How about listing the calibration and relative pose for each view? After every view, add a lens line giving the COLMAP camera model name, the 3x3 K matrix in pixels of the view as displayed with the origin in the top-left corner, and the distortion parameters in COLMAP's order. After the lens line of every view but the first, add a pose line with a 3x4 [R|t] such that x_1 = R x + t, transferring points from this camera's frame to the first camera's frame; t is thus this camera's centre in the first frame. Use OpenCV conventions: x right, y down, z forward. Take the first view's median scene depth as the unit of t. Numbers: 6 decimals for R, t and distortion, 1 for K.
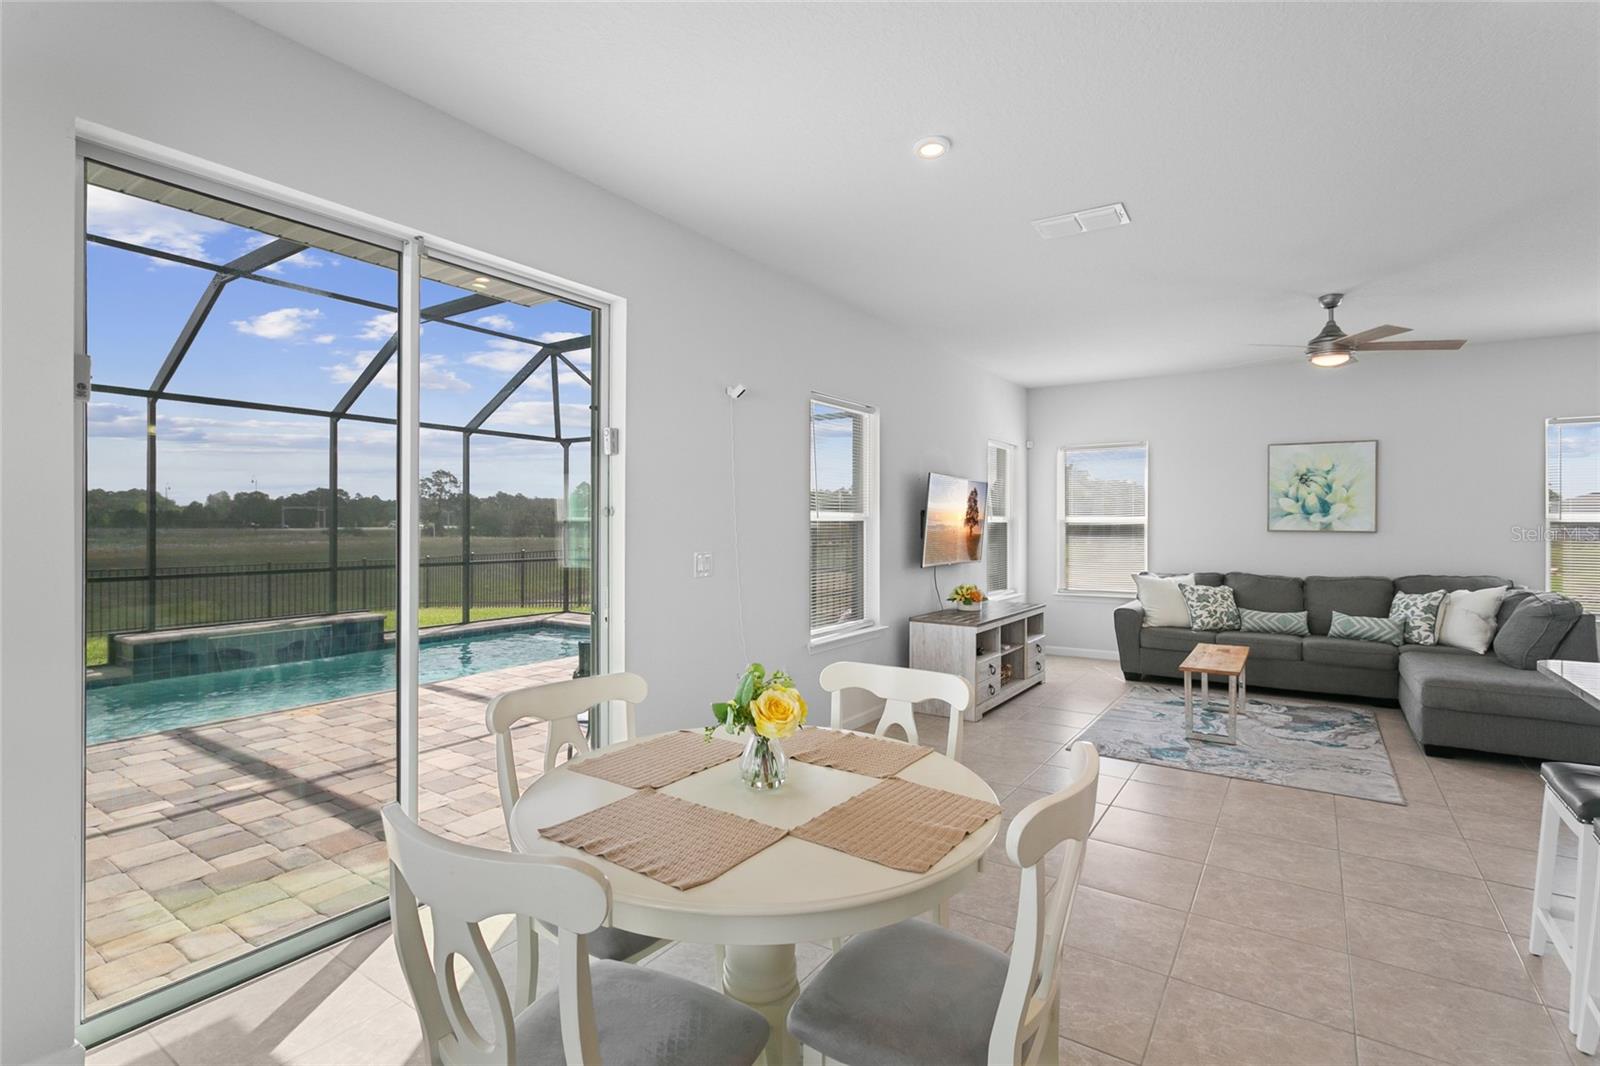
lens RADIAL K [[755.1, 0, 811.4], [0, 755.1, 521.2], [0, 0, 1]] dist [-0.003711, 0.004262]
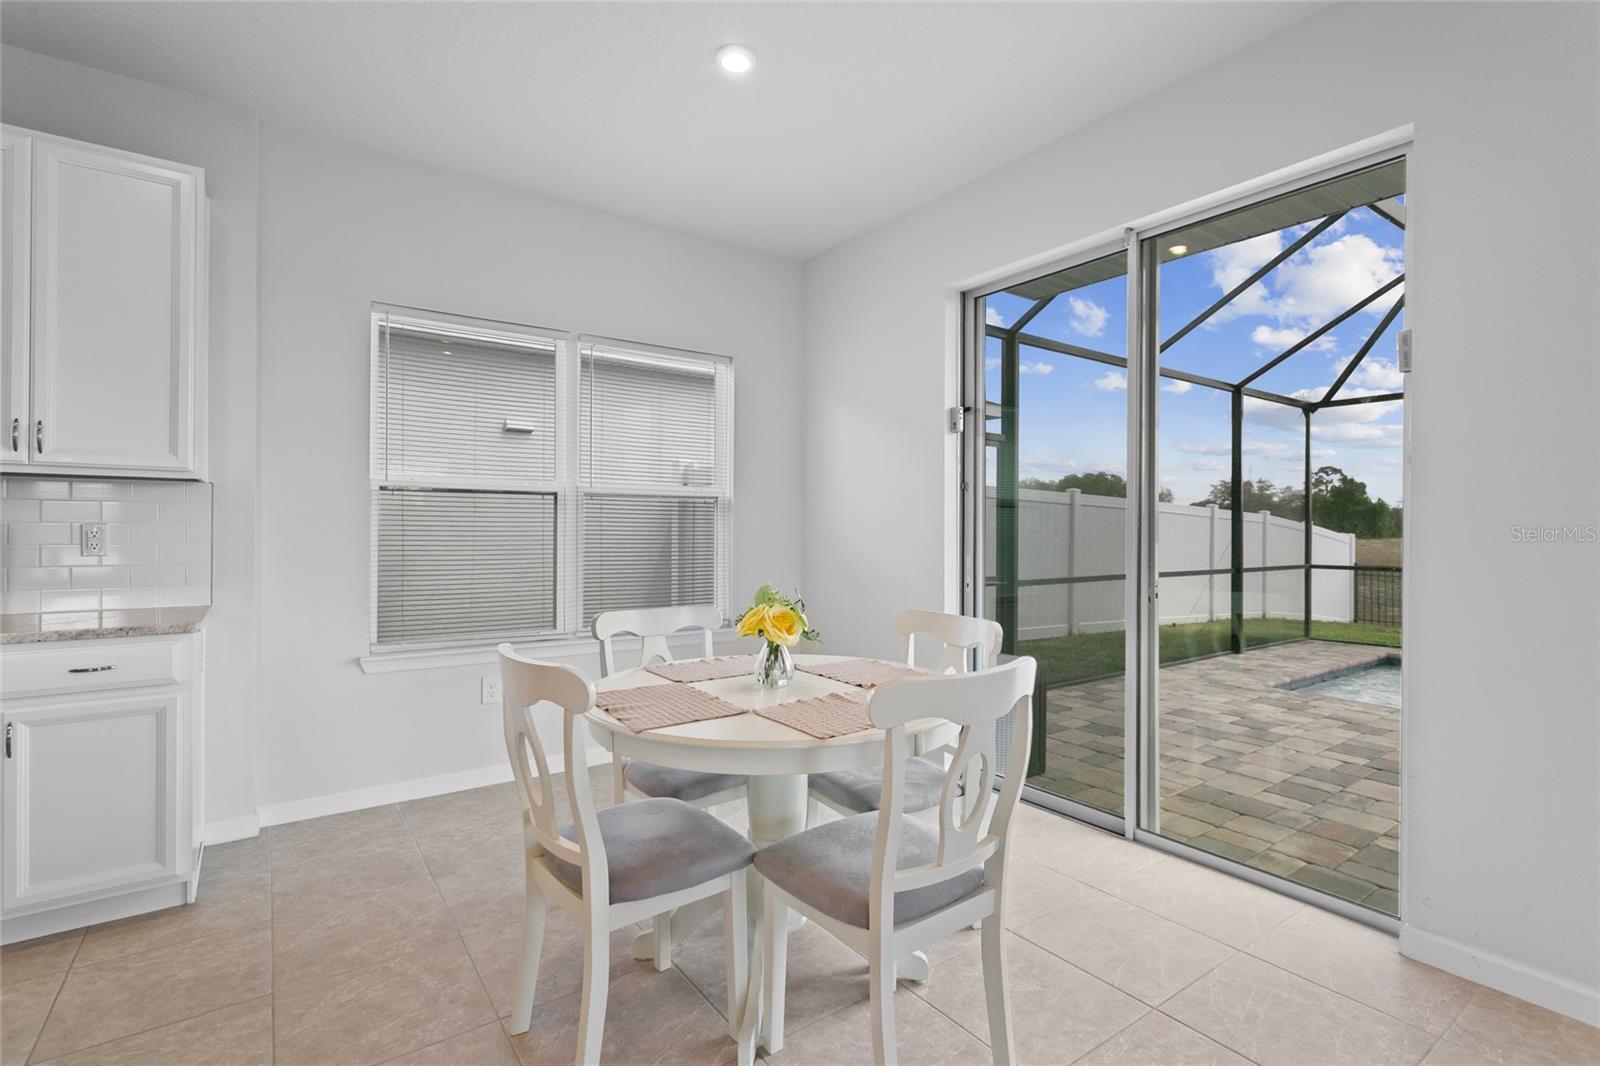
lens RADIAL K [[755.1, 0, 795.9], [0, 755.1, 531.3], [0, 0, 1]] dist [-0.003711, 0.004262]
pose [[-0.360835, -0.000903, -0.932629, 0.277154], [-0.002977, 0.999996, 0.000183, 0.028711], [0.932625, 0.002842, -0.360836, 0.390667]]
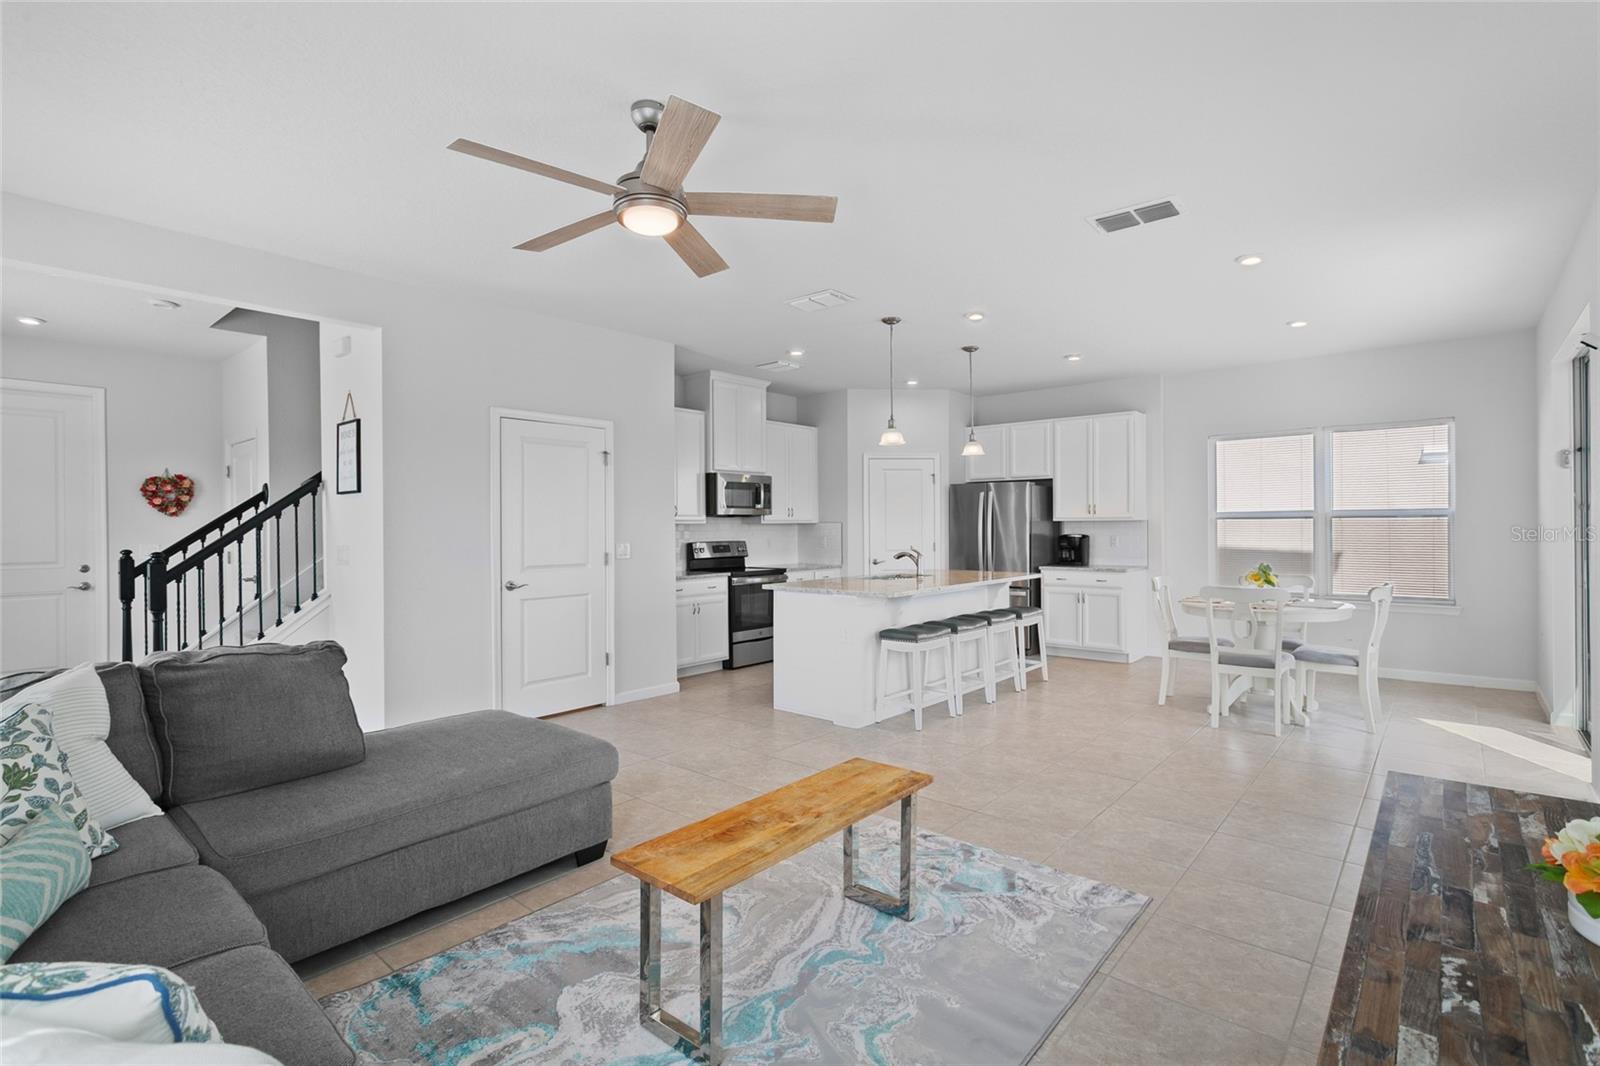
lens RADIAL K [[755.1, 0, 802.2], [0, 755.1, 525.3], [0, 0, 1]] dist [-0.003711, 0.004262]
pose [[-0.992597, 0.006720, 0.121270, 0.381564], [0.006535, 0.999977, -0.001927, 0.008409], [-0.121280, -0.001120, -0.992618, 1.153747]]
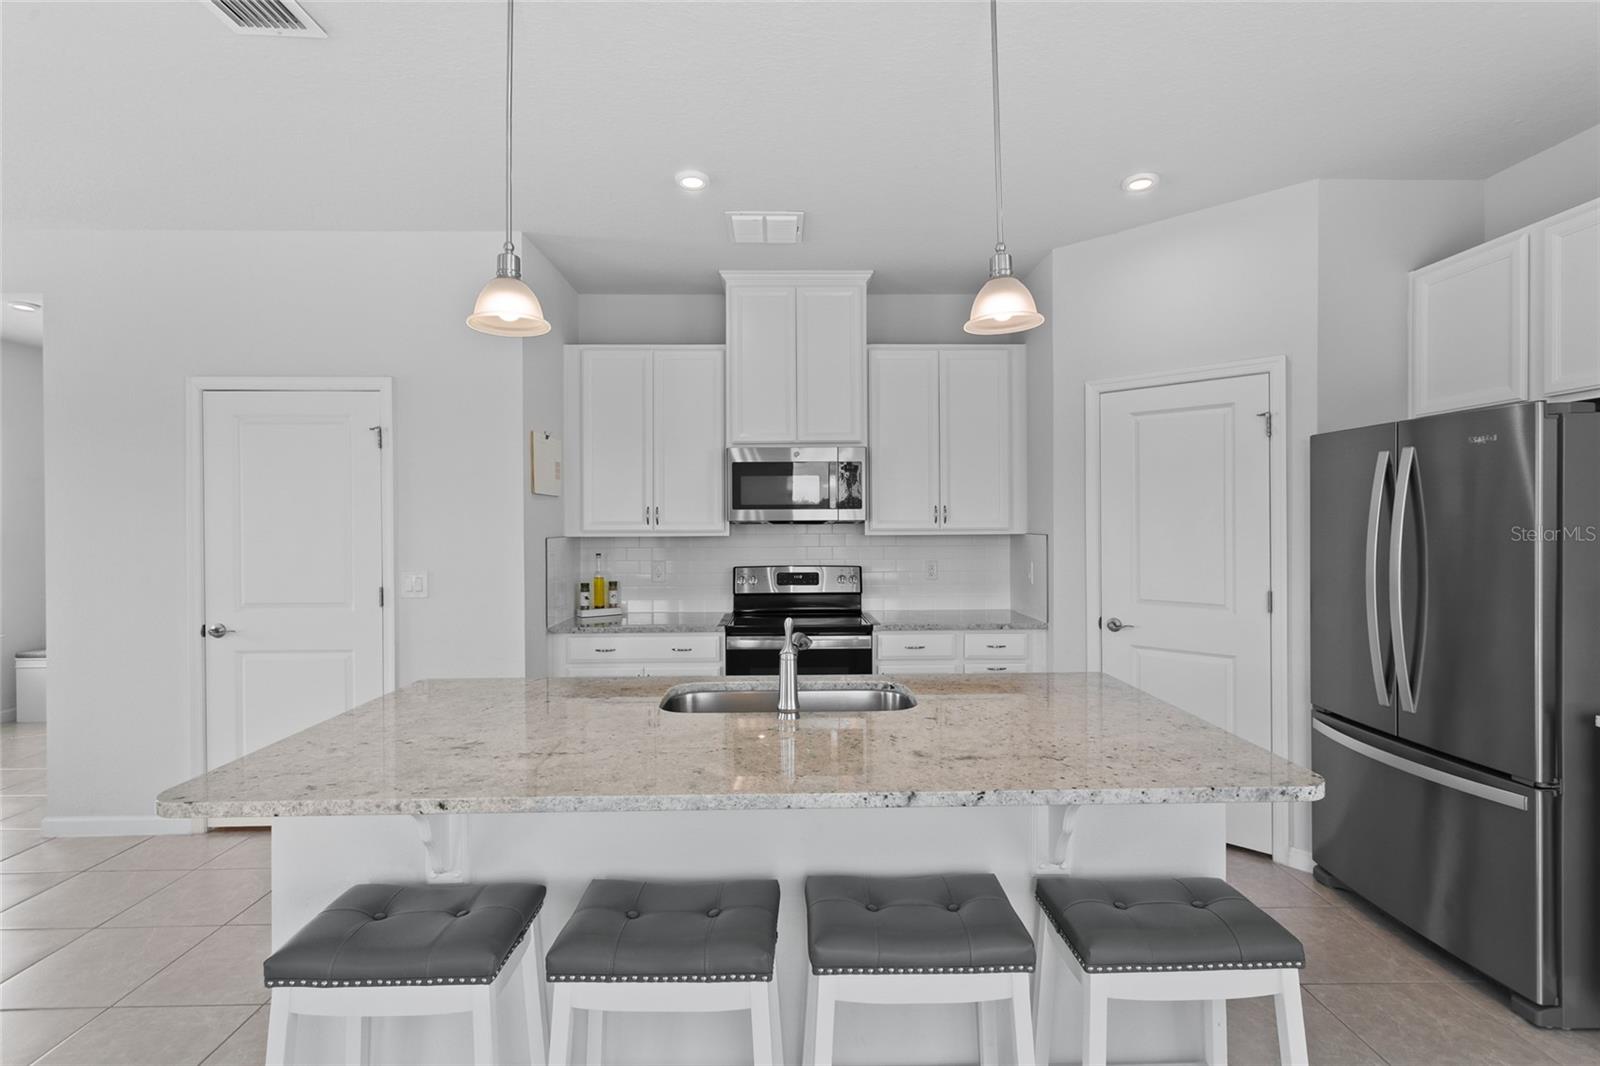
lens RADIAL K [[755.1, 0, 799.8], [0, 755.1, 523.6], [0, 0, 1]] dist [-0.003711, 0.004262]
pose [[-0.573627, 0.001245, 0.819116, 0.084626], [0.003664, 0.999993, 0.001047, -0.009004], [-0.819108, 0.003602, -0.573628, 0.374507]]
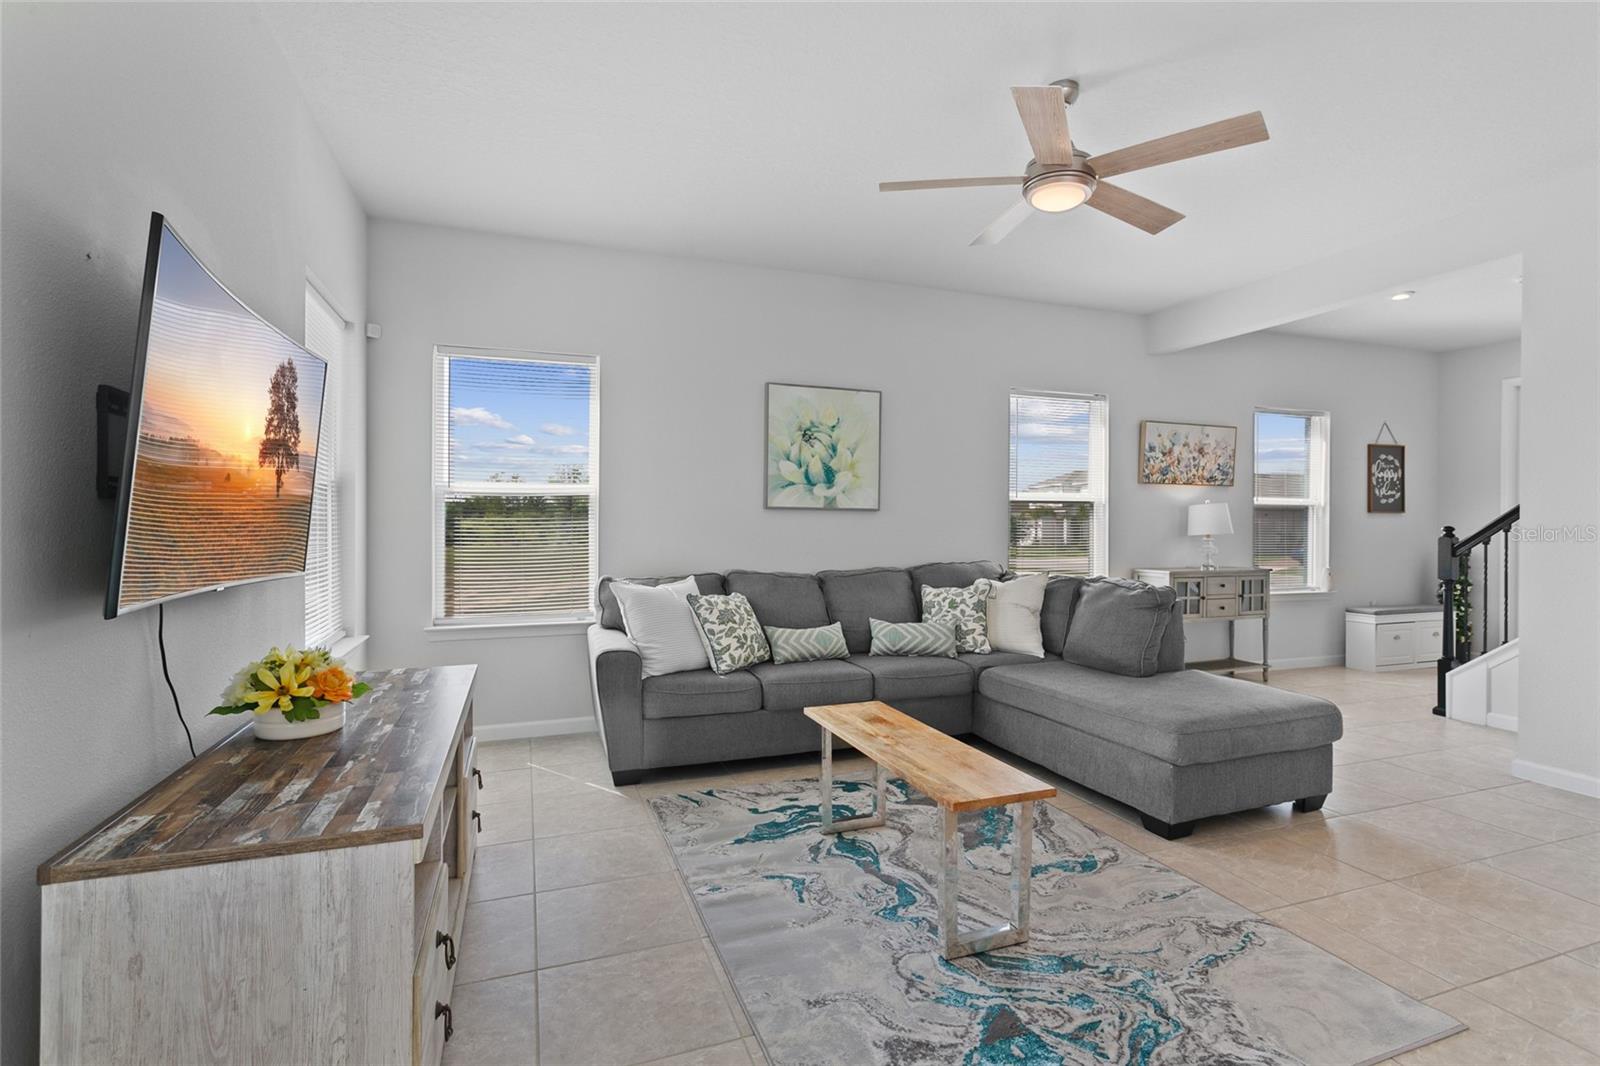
lens RADIAL K [[755.1, 0, 800.2], [0, 755.1, 527.6], [0, 0, 1]] dist [-0.003711, 0.004262]
pose [[0.591405, -0.001922, 0.806372, 0.073967], [-0.005977, 0.999959, 0.006767, 0.027826], [-0.806353, -0.008822, 0.591369, 0.609096]]
